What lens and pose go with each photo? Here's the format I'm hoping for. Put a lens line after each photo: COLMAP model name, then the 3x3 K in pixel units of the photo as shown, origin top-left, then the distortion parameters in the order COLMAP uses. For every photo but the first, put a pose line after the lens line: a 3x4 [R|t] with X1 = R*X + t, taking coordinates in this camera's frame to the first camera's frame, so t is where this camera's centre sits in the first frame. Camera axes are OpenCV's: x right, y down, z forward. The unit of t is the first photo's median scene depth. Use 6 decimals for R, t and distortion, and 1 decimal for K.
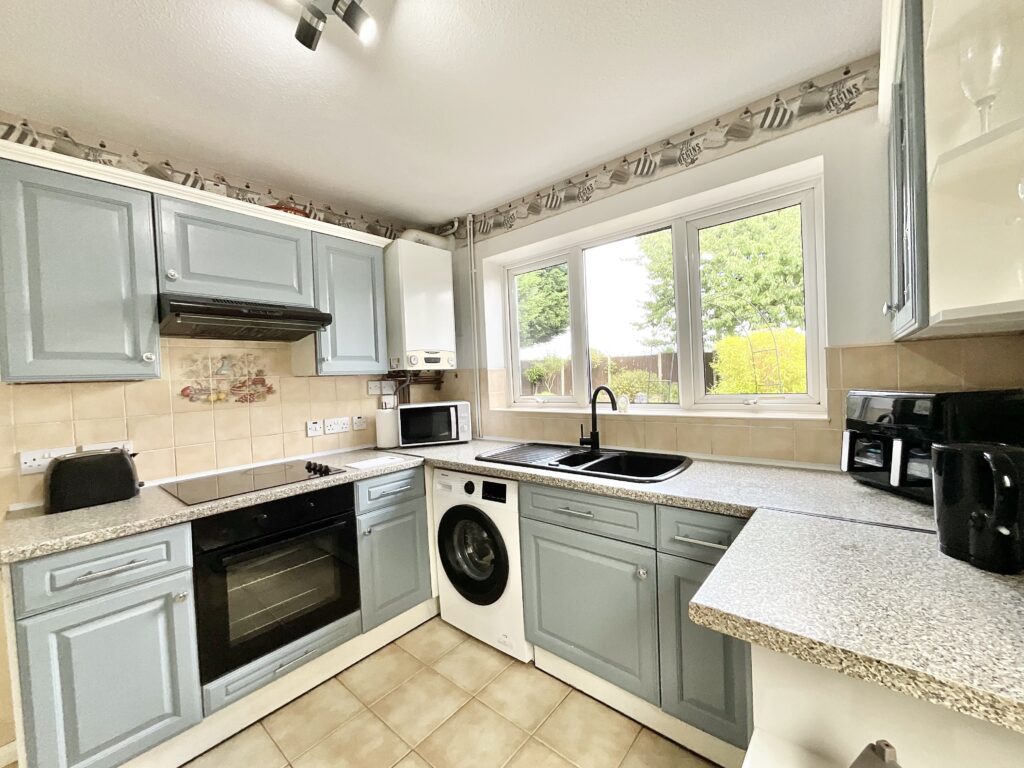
lens RADIAL K [[414.2, 0, 507.3], [0, 414.2, 381.6], [0, 0, 1]] dist [-0.000326, -0.000342]
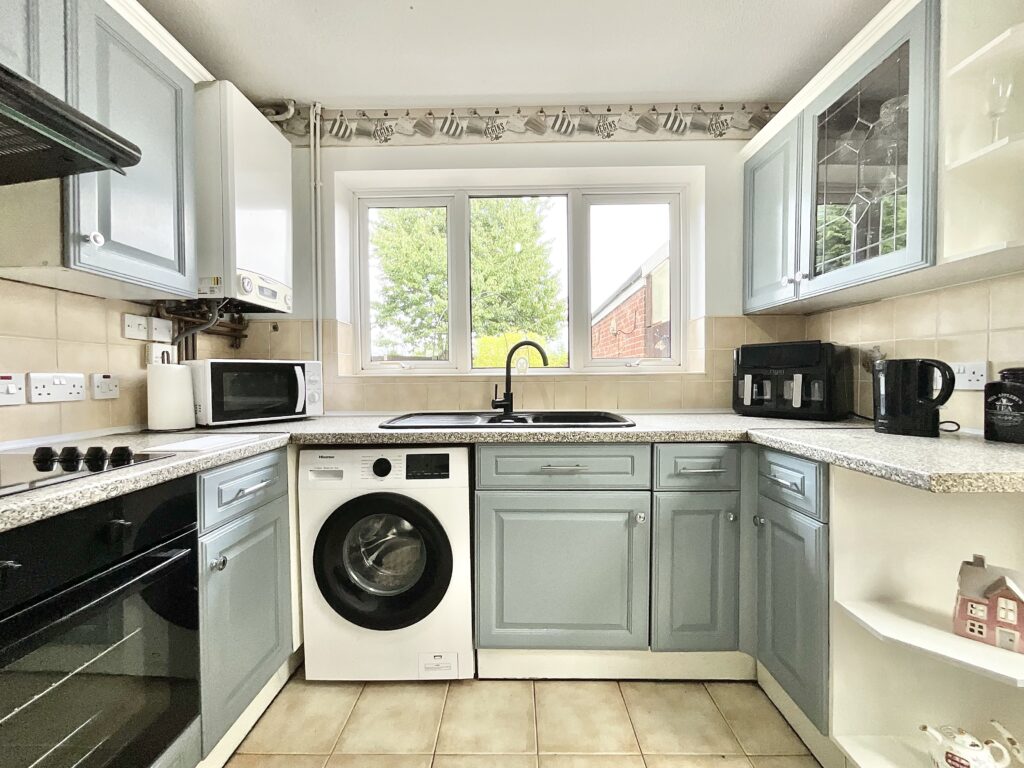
lens RADIAL K [[414.2, 0, 510.1], [0, 414.2, 382.4], [0, 0, 1]] dist [-0.000326, -0.000342]
pose [[0.765395, 0.028647, 0.642923, -0.386632], [-0.018278, 0.999573, -0.022779, 0.124444], [-0.643301, 0.005683, 0.765592, 0.321214]]
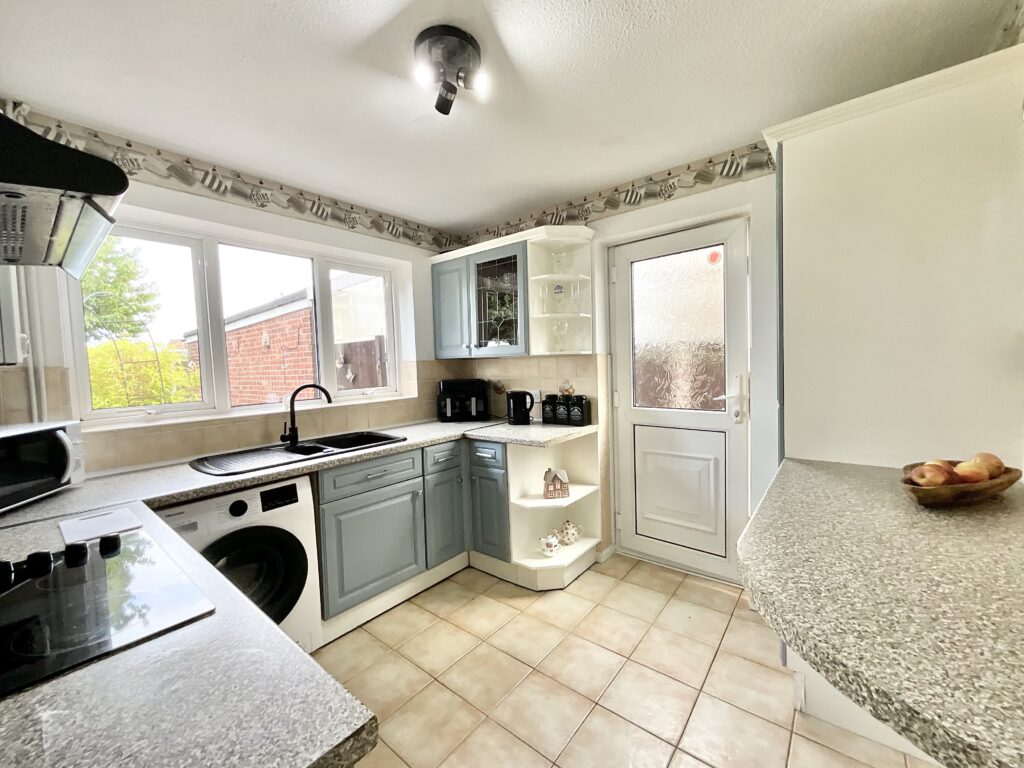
lens RADIAL K [[414.2, 0, 504.3], [0, 414.2, 384.0], [0, 0, 1]] dist [-0.000326, -0.000342]
pose [[-0.007868, -0.003297, 0.999964, -0.929642], [0.050240, 0.998730, 0.003689, 0.032459], [-0.998706, 0.050267, -0.007692, 0.471104]]
